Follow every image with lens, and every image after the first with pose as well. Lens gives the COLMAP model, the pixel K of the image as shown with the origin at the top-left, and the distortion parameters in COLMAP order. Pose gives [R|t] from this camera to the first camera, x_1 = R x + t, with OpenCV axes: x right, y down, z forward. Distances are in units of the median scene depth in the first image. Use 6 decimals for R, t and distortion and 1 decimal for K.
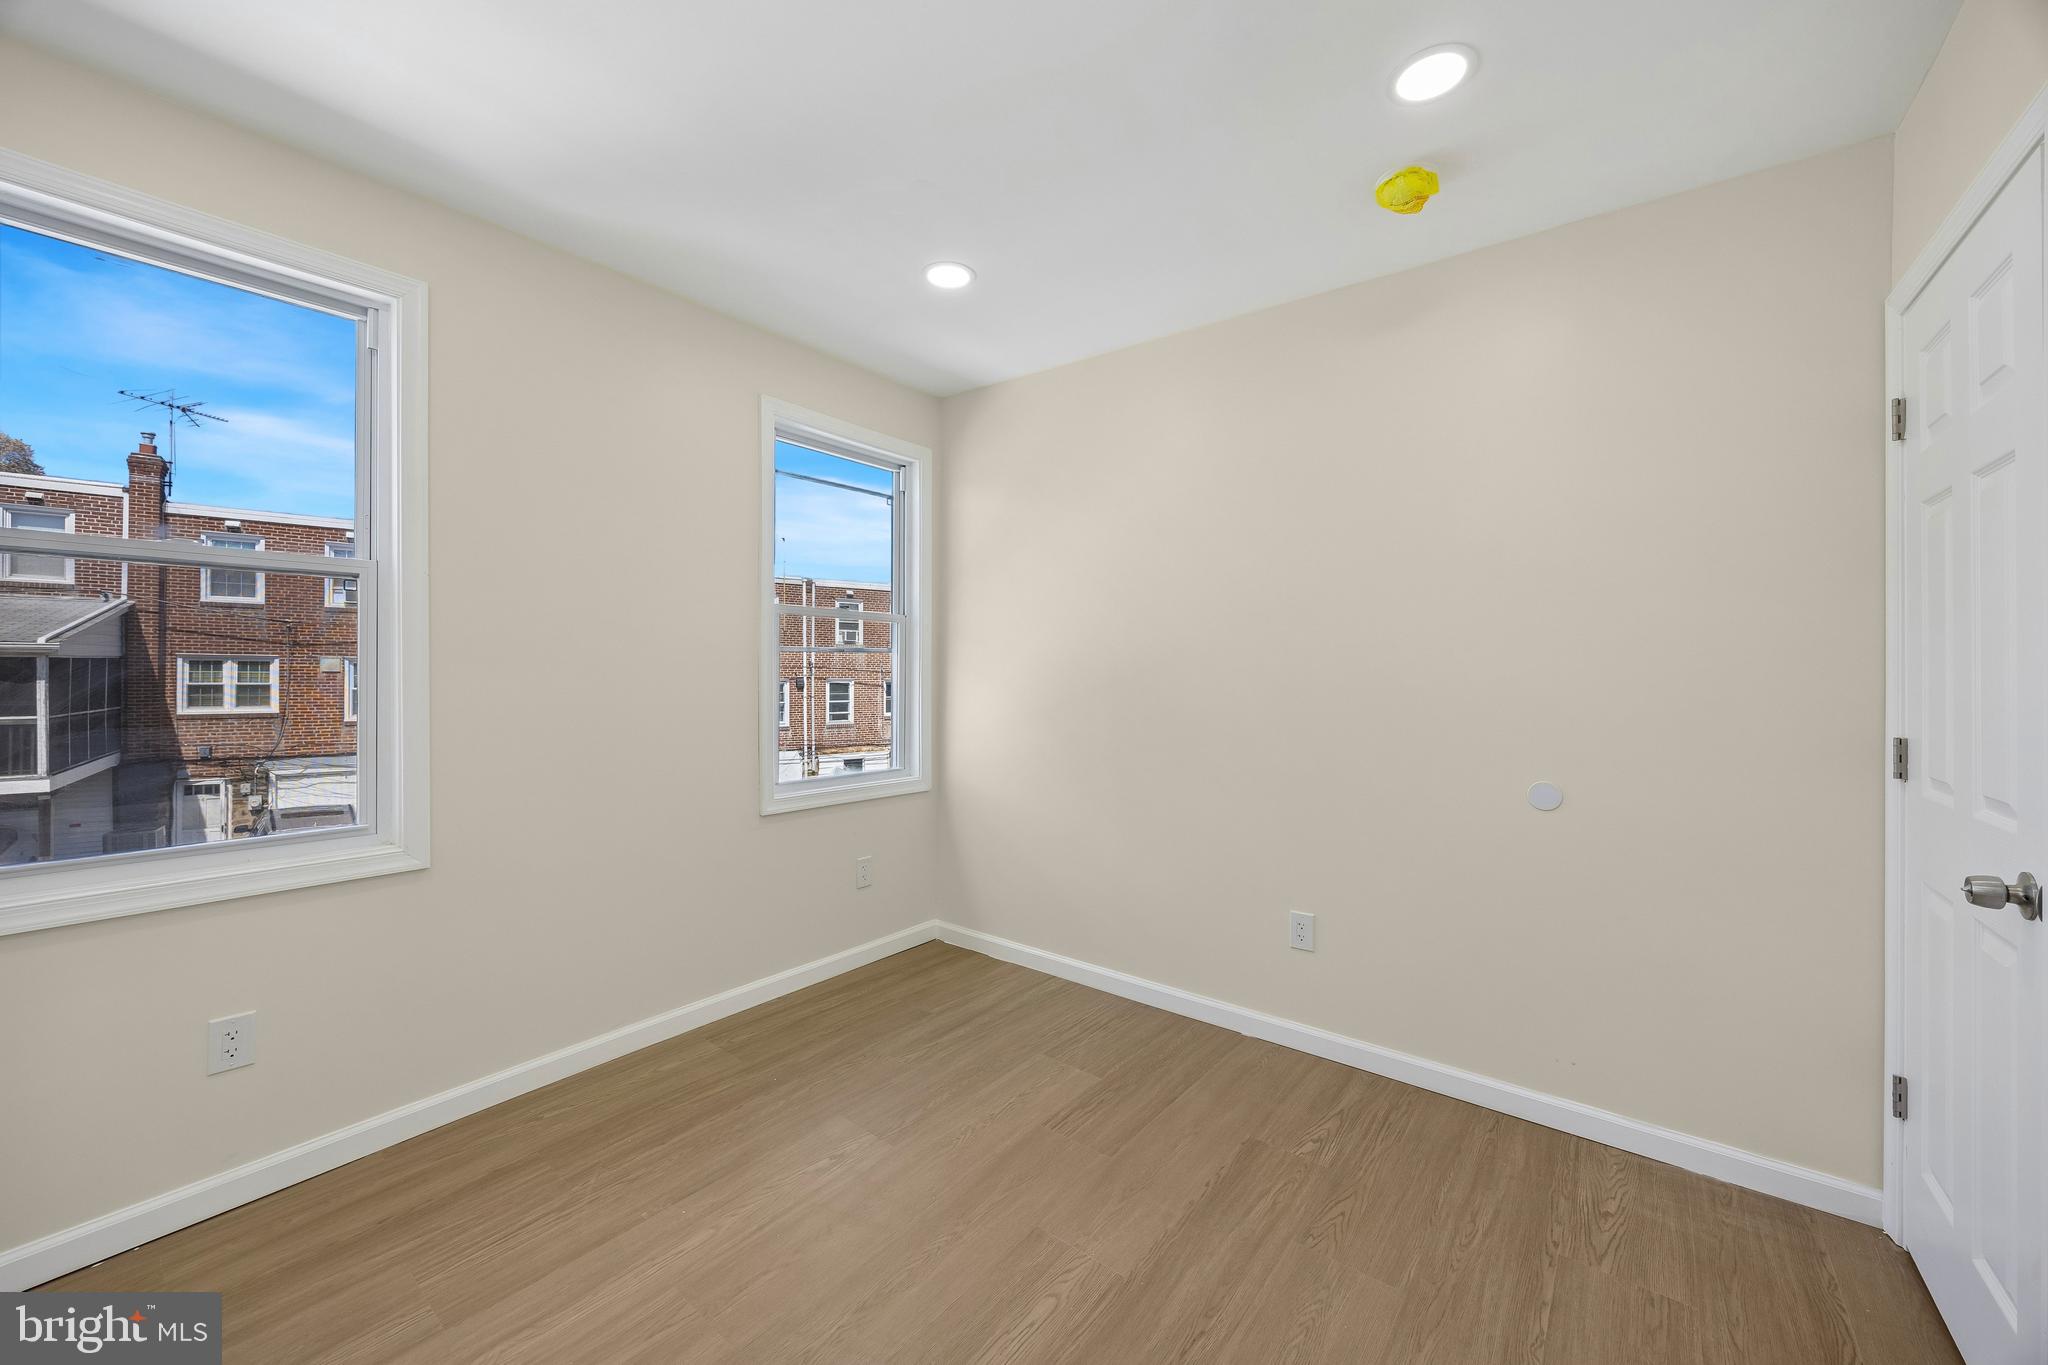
lens RADIAL K [[786.6, 0, 1024.0], [0, 786.6, 682.5], [0, 0, 1]] dist [-0.000271, 0.000016]
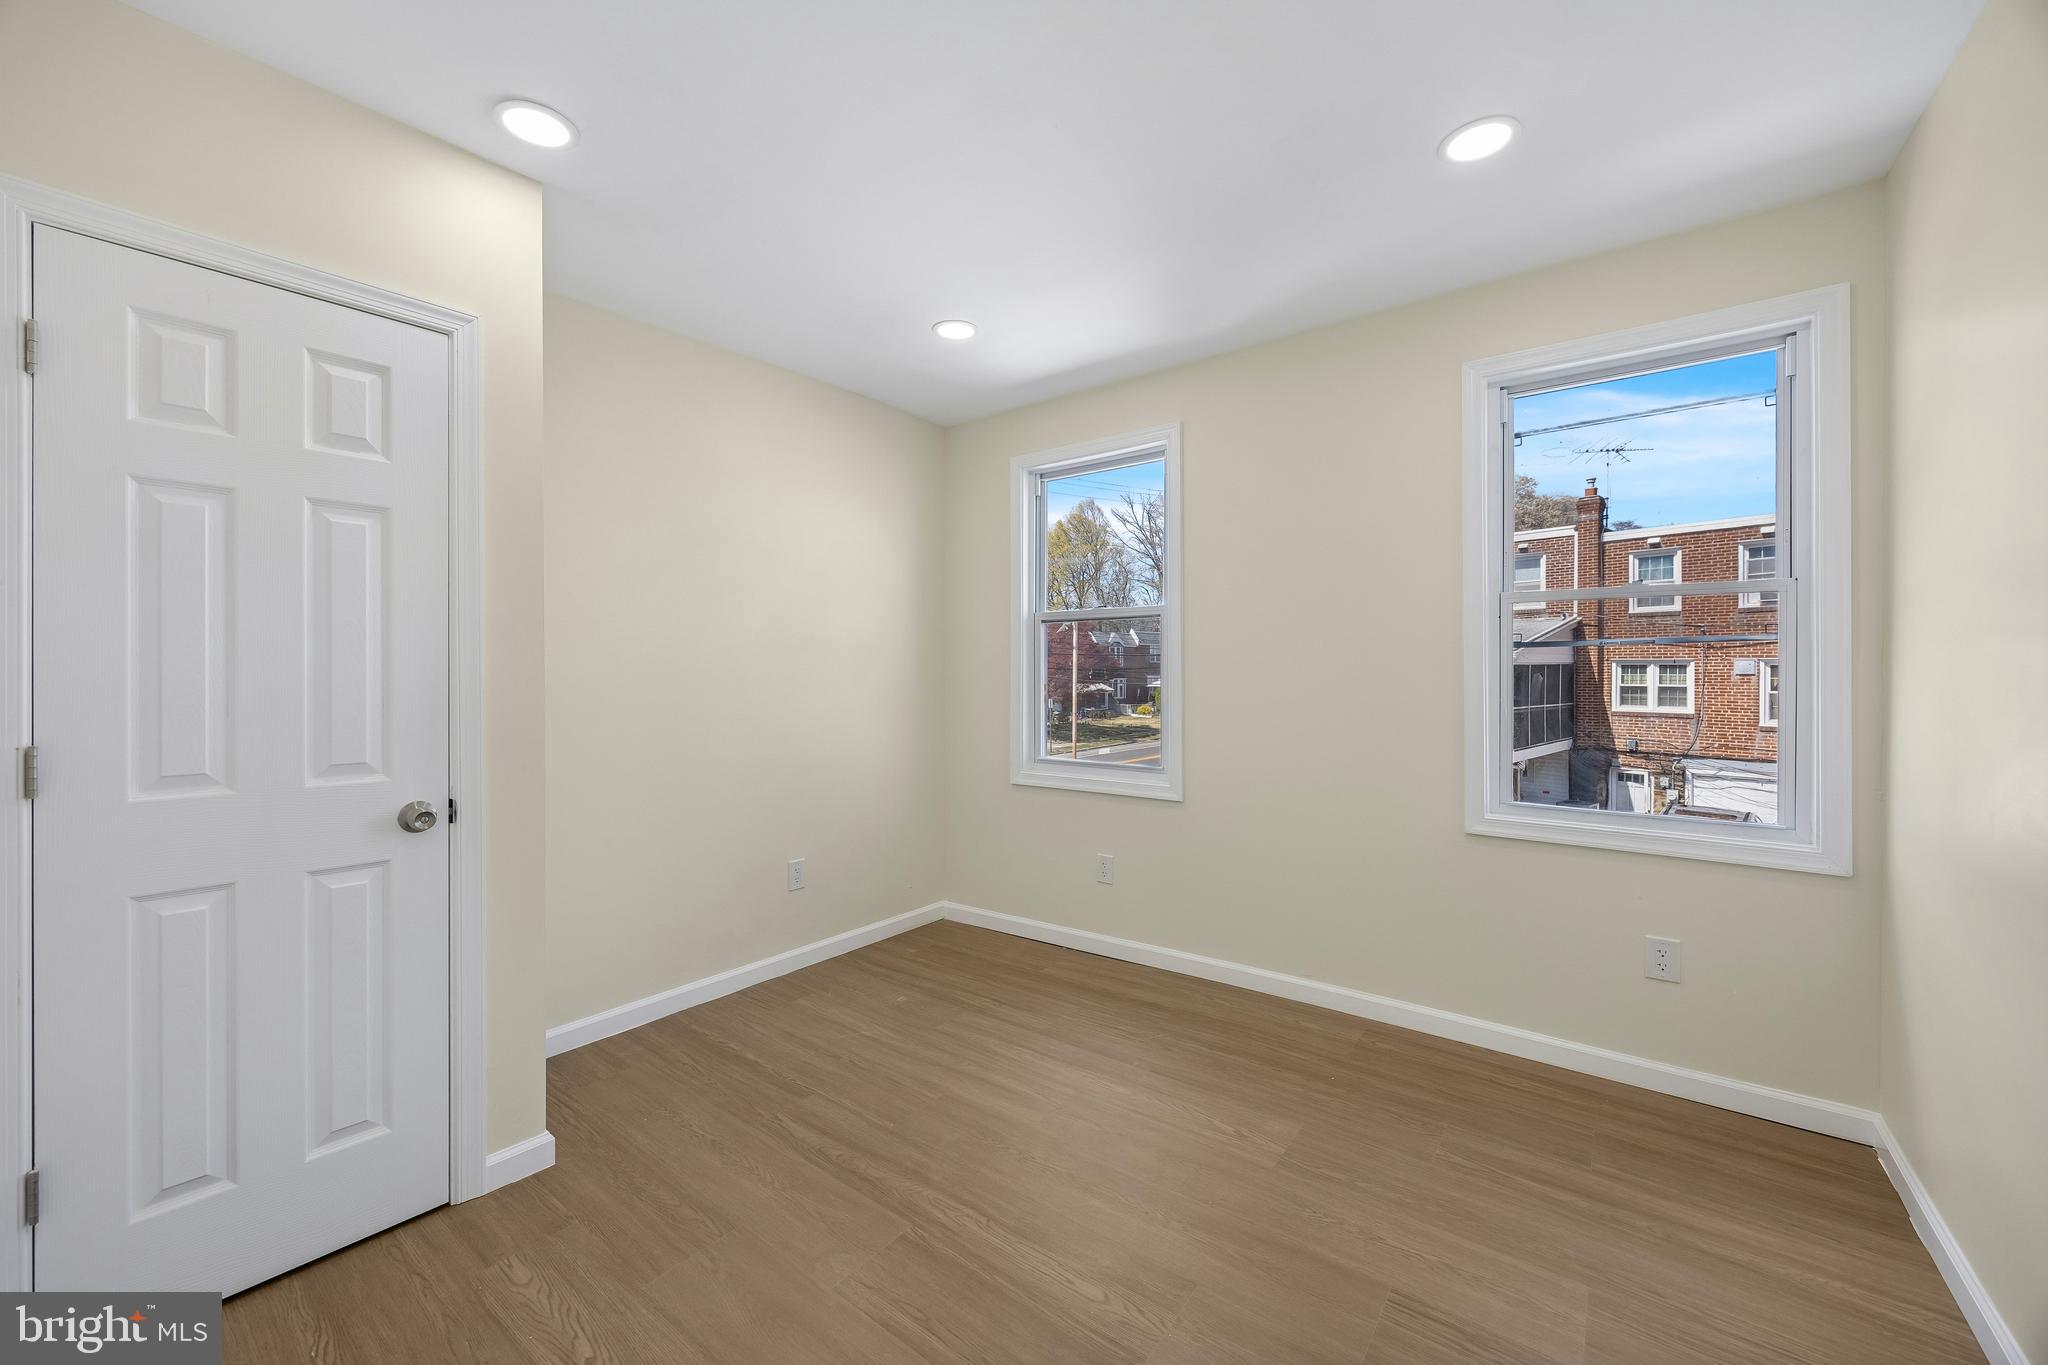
lens RADIAL K [[866.3, 0, 1065.1], [0, 866.3, 681.7], [0, 0, 1]] dist [0.001012, 0.000259]
pose [[-0.006529, 0.005466, -0.999964, 0.219932], [-0.011266, 0.999921, 0.005539, -0.000941], [0.999915, 0.011302, -0.006467, 0.184429]]
